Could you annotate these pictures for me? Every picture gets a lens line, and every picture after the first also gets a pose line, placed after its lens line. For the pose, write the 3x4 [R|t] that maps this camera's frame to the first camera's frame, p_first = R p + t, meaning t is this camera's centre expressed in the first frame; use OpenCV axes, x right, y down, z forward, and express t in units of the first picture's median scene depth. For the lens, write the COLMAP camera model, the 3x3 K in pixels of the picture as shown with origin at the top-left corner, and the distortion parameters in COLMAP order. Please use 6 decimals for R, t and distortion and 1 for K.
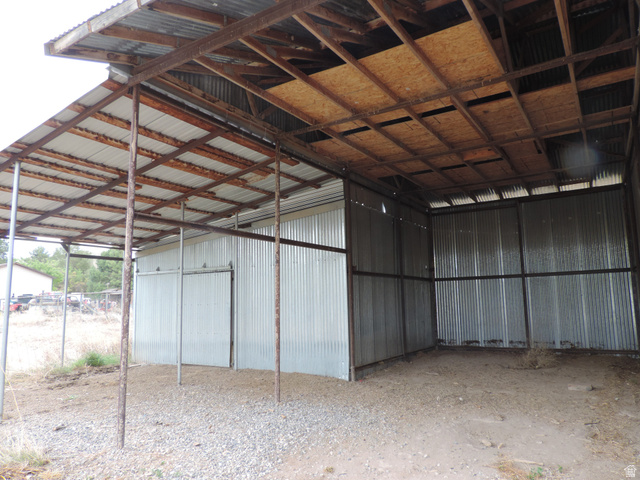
lens RADIAL K [[453.0, 0, 320.0], [0, 453.0, 240.0], [0, 0, 1]] dist [-0.030732, 0.000113]
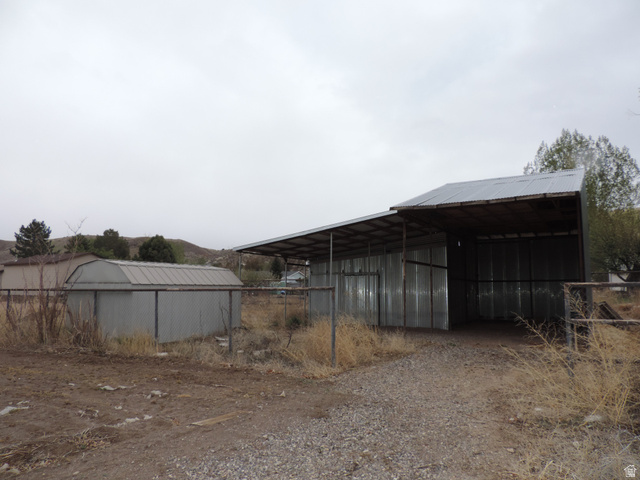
lens RADIAL K [[453.0, 0, 320.0], [0, 453.0, 240.0], [0, 0, 1]] dist [-0.030732, 0.000113]
pose [[0.999512, 0.027955, 0.013919, -0.420126], [-0.028221, 0.999415, 0.019311, -0.094724], [-0.013371, -0.019695, 0.999717, -0.784428]]
